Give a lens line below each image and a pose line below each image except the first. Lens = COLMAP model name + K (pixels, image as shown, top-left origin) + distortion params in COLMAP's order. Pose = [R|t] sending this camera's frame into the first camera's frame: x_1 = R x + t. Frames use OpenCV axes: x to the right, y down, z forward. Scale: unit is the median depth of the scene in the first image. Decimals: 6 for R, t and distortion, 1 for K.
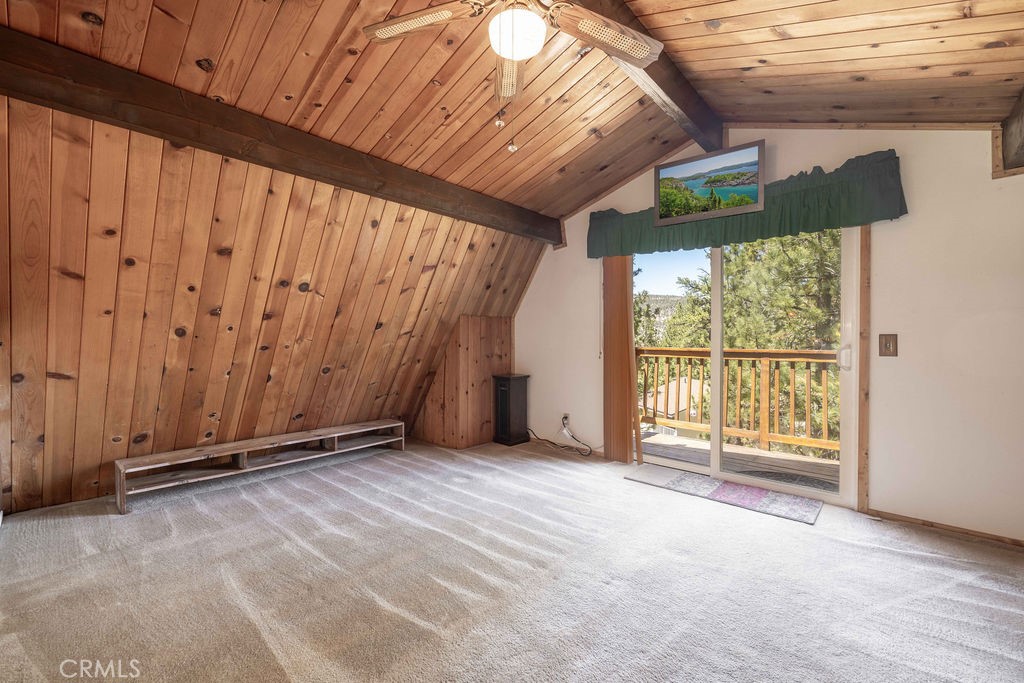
lens RADIAL K [[442.1, 0, 509.5], [0, 442.1, 345.2], [0, 0, 1]] dist [-0.000656, 0.000393]
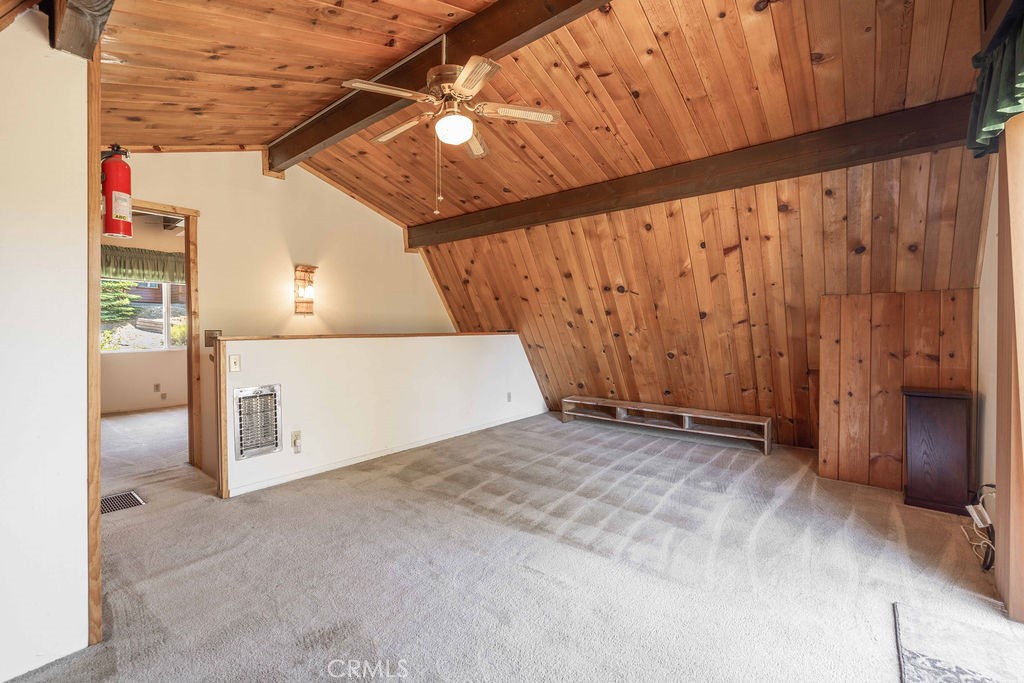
lens RADIAL K [[442.1, 0, 512.5], [0, 442.1, 340.0], [0, 0, 1]] dist [-0.000656, 0.000393]
pose [[0.023335, 0.017912, -0.999567, 0.821683], [-0.018109, 0.999683, 0.017492, 0.003535], [0.999564, 0.017693, 0.023652, 0.614326]]
